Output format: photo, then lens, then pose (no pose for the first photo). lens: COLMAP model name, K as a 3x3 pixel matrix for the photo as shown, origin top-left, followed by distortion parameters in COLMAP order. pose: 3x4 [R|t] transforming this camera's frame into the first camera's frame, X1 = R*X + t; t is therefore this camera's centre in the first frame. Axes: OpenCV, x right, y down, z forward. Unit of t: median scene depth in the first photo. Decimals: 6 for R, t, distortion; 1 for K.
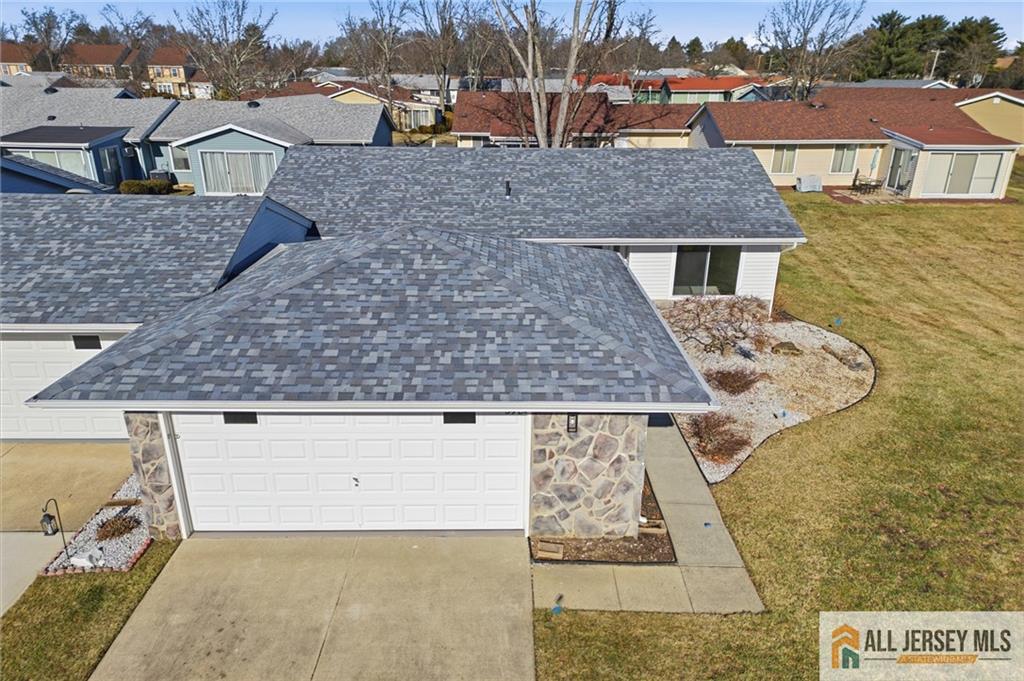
lens RADIAL K [[704.8, 0, 513.1], [0, 704.8, 355.6], [0, 0, 1]] dist [0.069334, -0.051540]
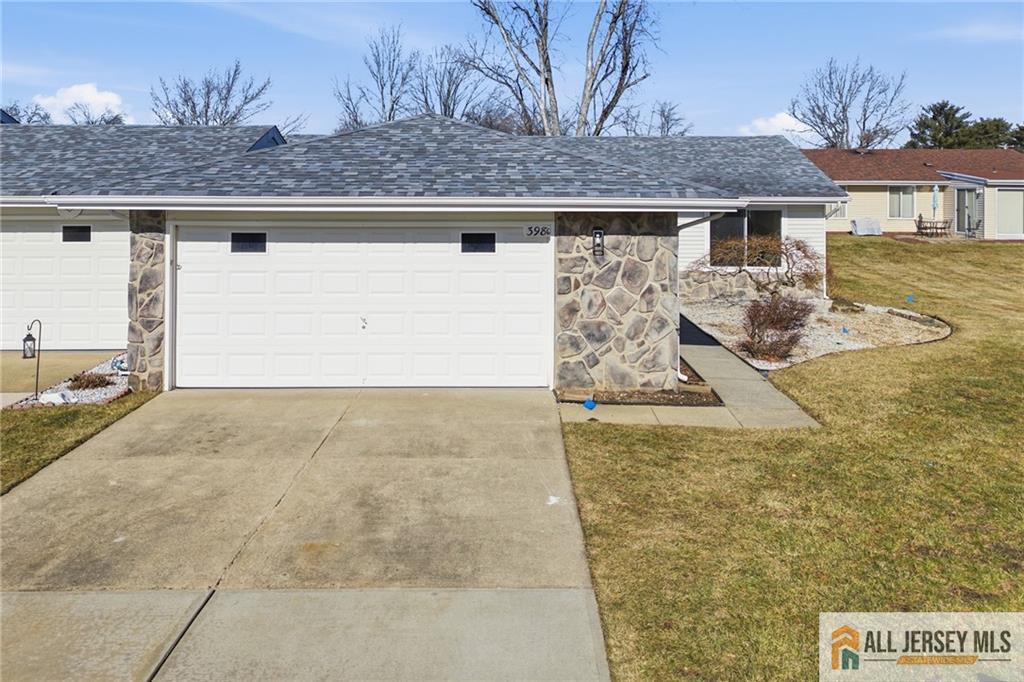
lens RADIAL K [[880.1, 0, 510.7], [0, 880.1, 169.7], [0, 0, 1]] dist [0.112915, -0.137543]
pose [[0.999935, -0.002744, -0.011092, -0.018831], [-0.001771, 0.921782, -0.387704, 0.432749], [0.011289, 0.387698, 0.921717, -0.123642]]
